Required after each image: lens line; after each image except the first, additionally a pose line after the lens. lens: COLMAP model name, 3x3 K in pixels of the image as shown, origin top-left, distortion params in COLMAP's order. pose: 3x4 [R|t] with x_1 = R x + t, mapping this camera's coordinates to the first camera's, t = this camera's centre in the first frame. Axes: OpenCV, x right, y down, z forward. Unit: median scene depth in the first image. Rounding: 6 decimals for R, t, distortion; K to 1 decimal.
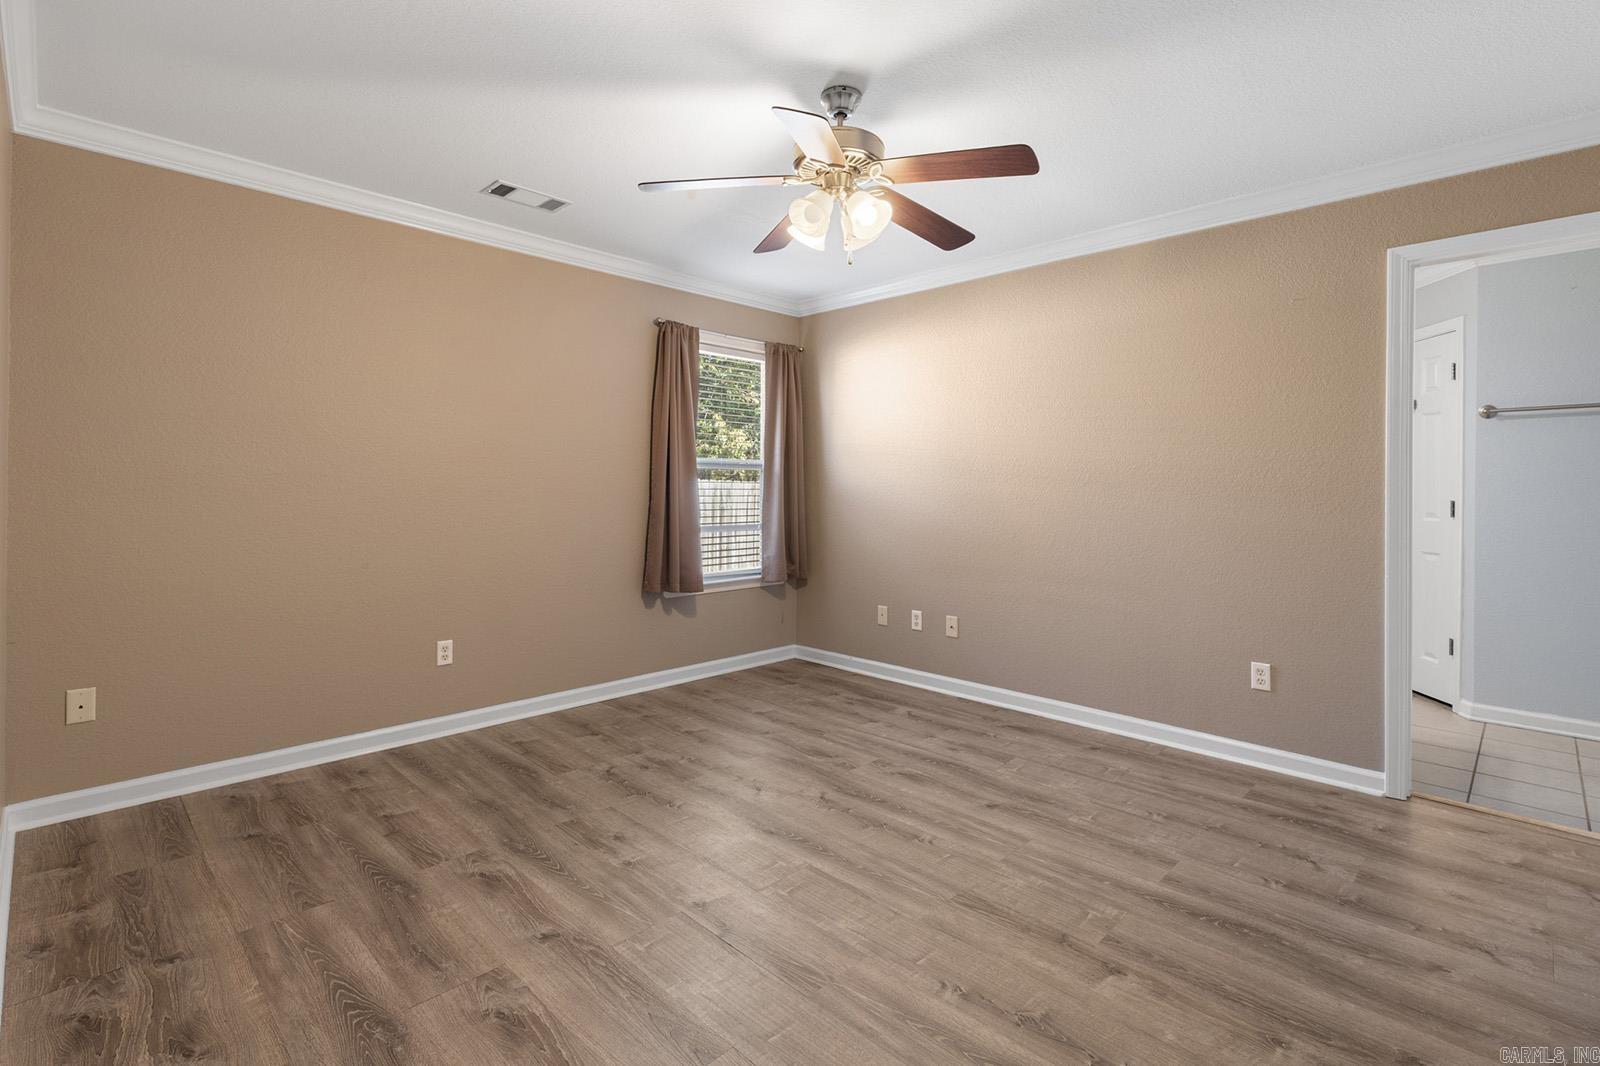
lens RADIAL K [[752.9, 0, 795.8], [0, 752.9, 450.9], [0, 0, 1]] dist [0.001209, -0.000262]
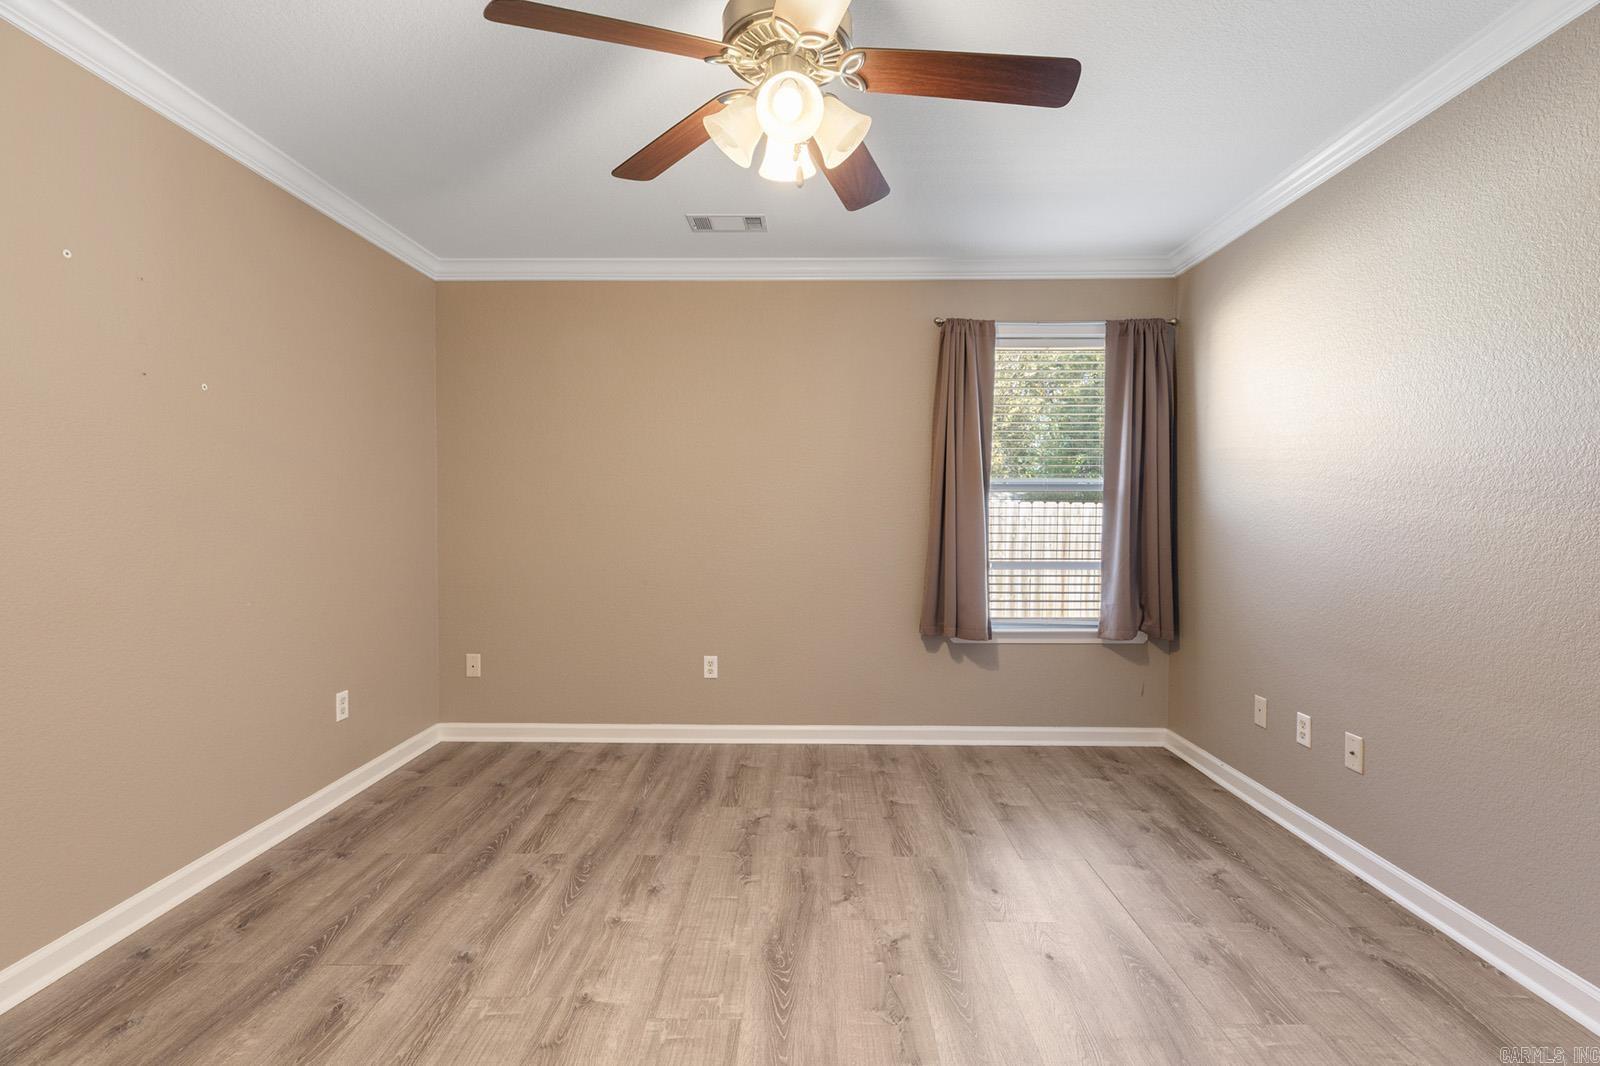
lens RADIAL K [[731.6, 0, 797.2], [0, 731.6, 508.7], [0, 0, 1]] dist [0.001527, -0.000510]
pose [[0.690393, -0.008528, -0.723385, 0.466670], [0.037816, 0.998989, 0.024313, 0.022278], [0.722446, -0.044141, 0.690017, 0.448062]]
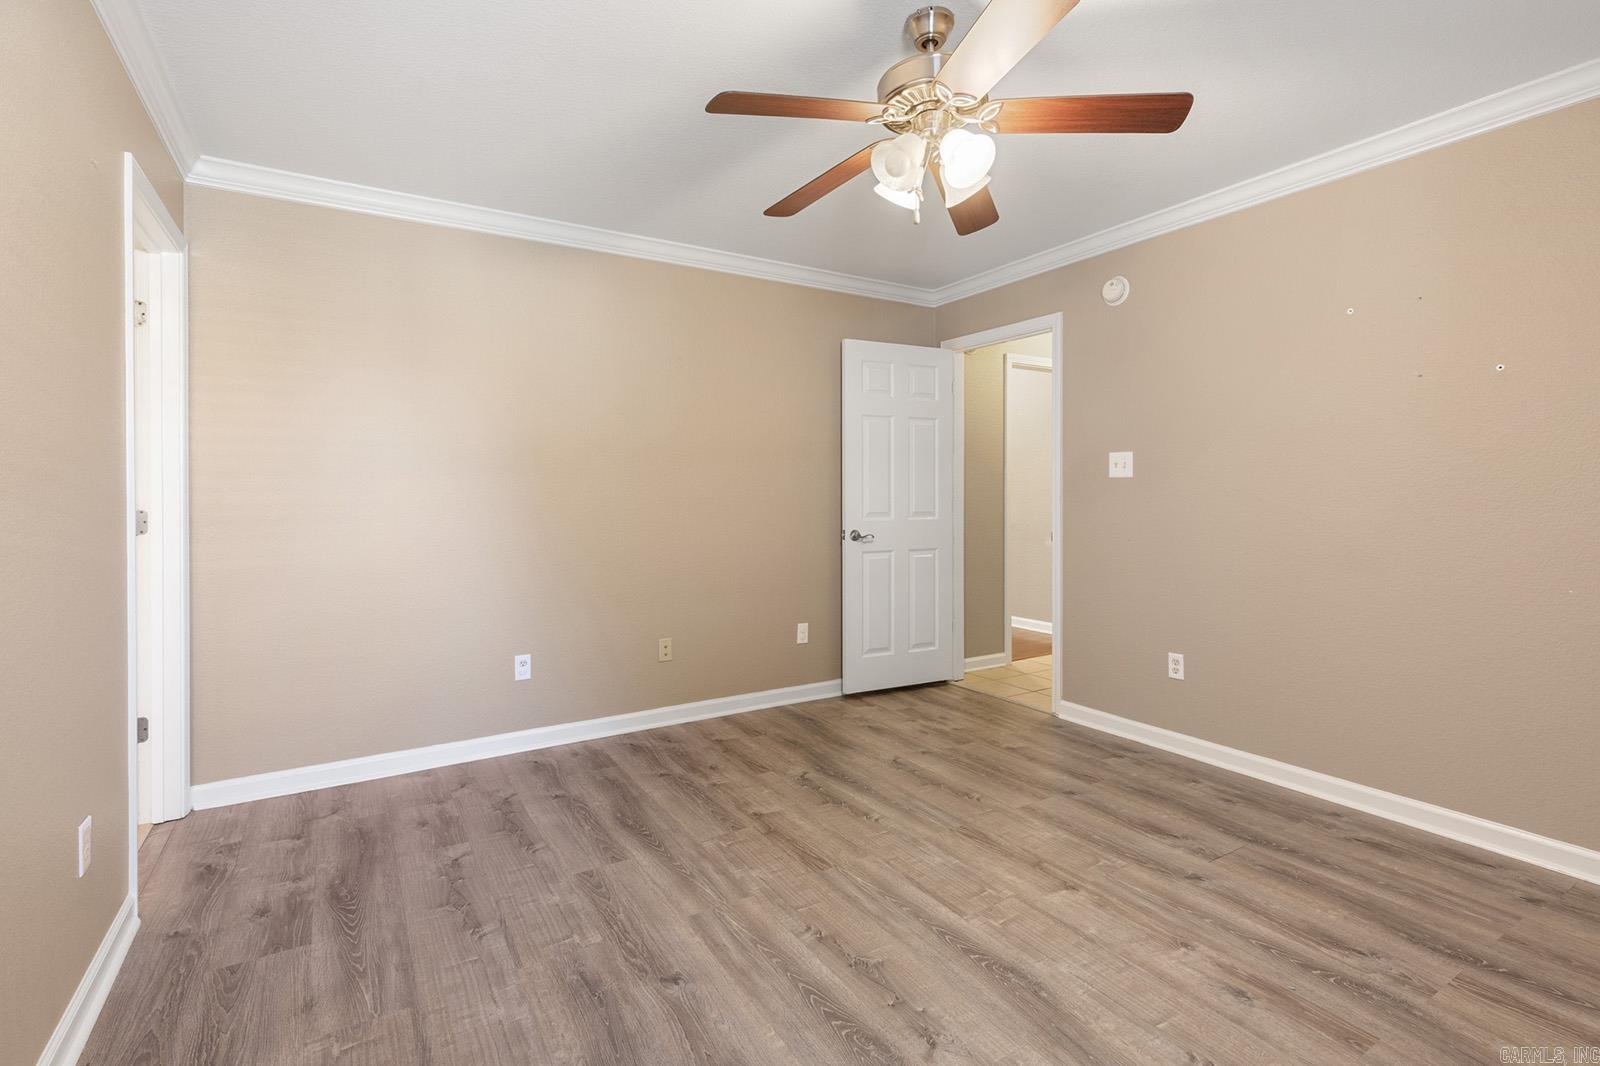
lens RADIAL K [[731.6, 0, 797.2], [0, 731.6, 508.7], [0, 0, 1]] dist [0.001527, -0.000510]
pose [[-0.973195, -0.007382, 0.229862, 0.010339], [-0.012850, 0.999669, -0.022300, 0.070601], [-0.229621, -0.024656, -0.972968, 1.511461]]
